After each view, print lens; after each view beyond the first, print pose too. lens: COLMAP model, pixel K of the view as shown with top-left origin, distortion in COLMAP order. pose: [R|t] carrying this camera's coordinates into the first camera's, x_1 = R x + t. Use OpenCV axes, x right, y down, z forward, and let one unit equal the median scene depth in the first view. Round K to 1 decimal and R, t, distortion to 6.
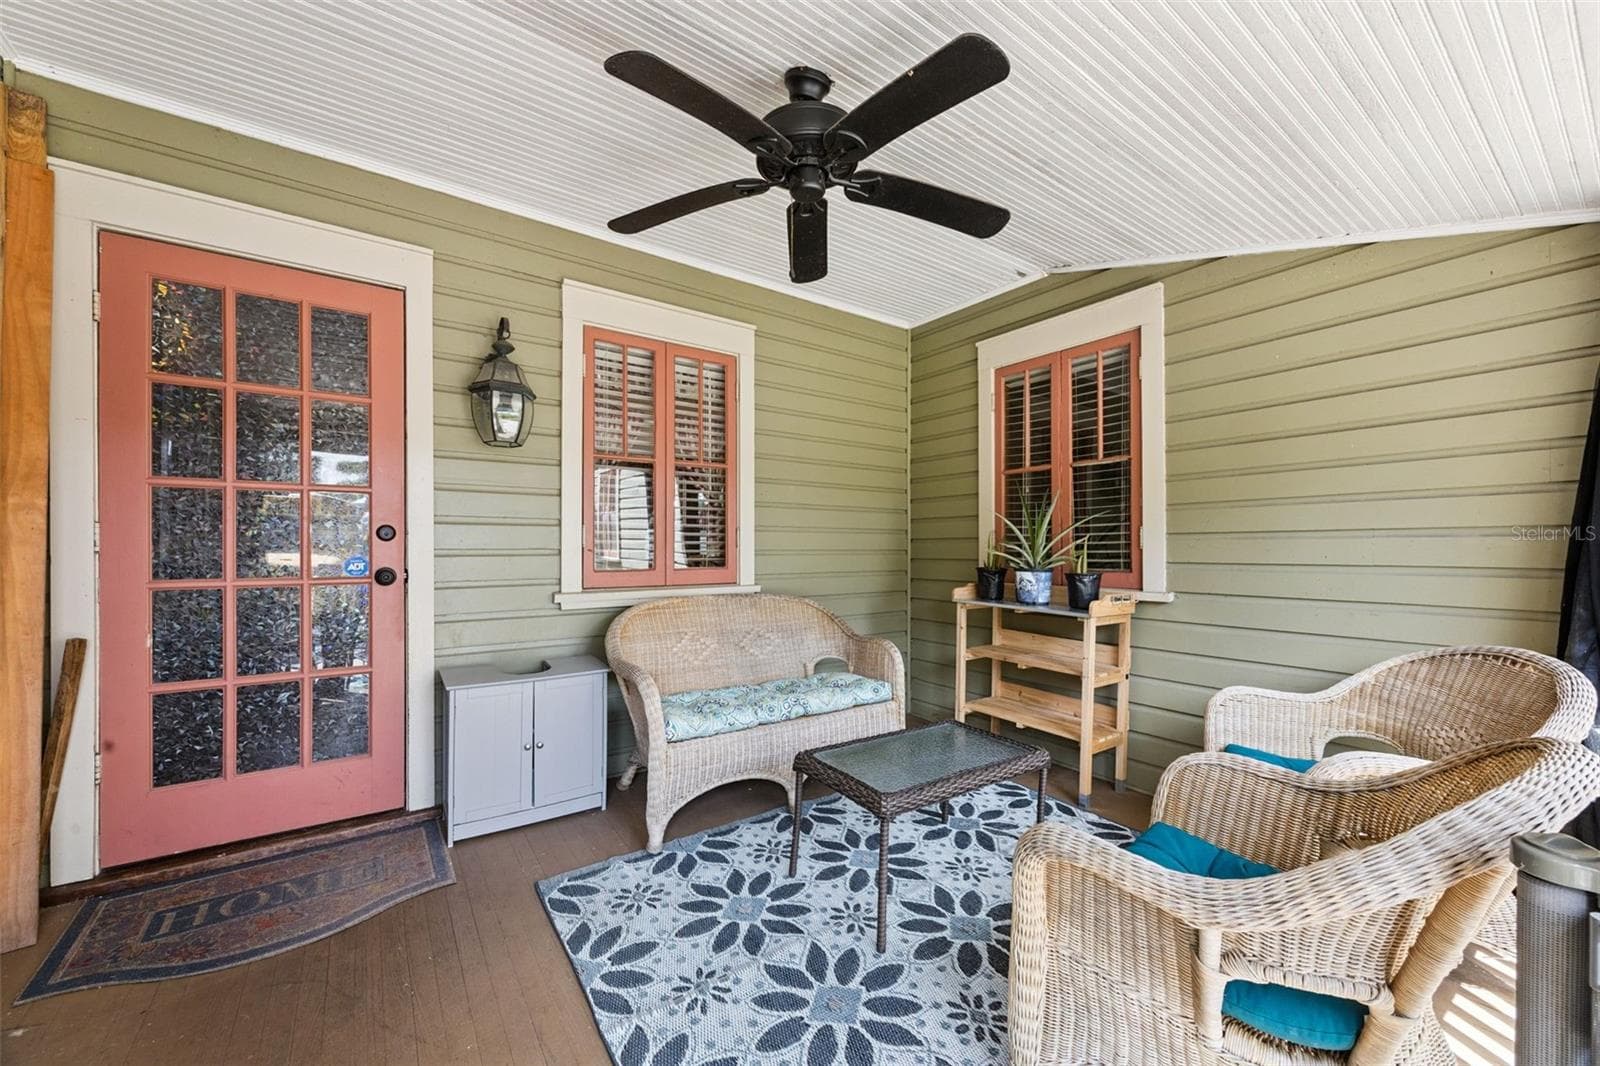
lens RADIAL K [[612.7, 0, 787.1], [0, 612.7, 544.1], [0, 0, 1]] dist [-0.001310, -0.000202]
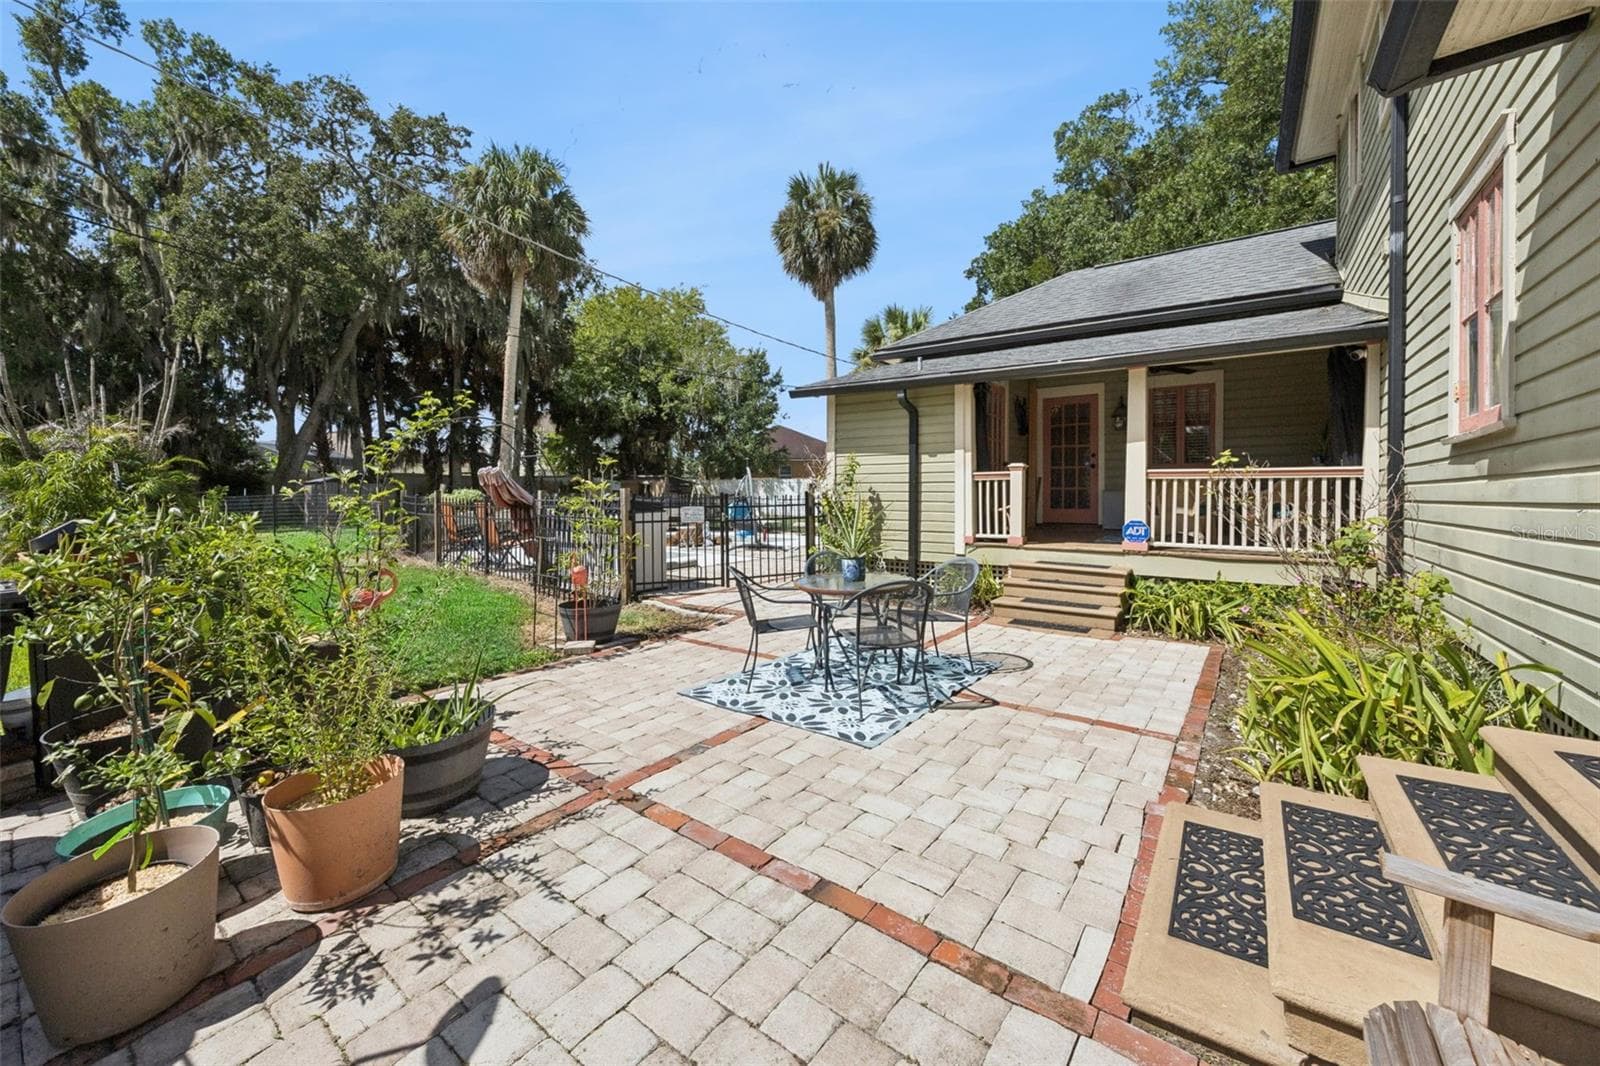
lens RADIAL K [[615.2, 0, 794.4], [0, 615.2, 509.7], [0, 0, 1]] dist [0.000112, -0.000120]
pose [[0.944178, -0.005621, 0.329388, -0.834208], [-0.005778, 0.999418, 0.033617, -0.156961], [-0.329385, -0.033643, 0.943596, -1.228152]]
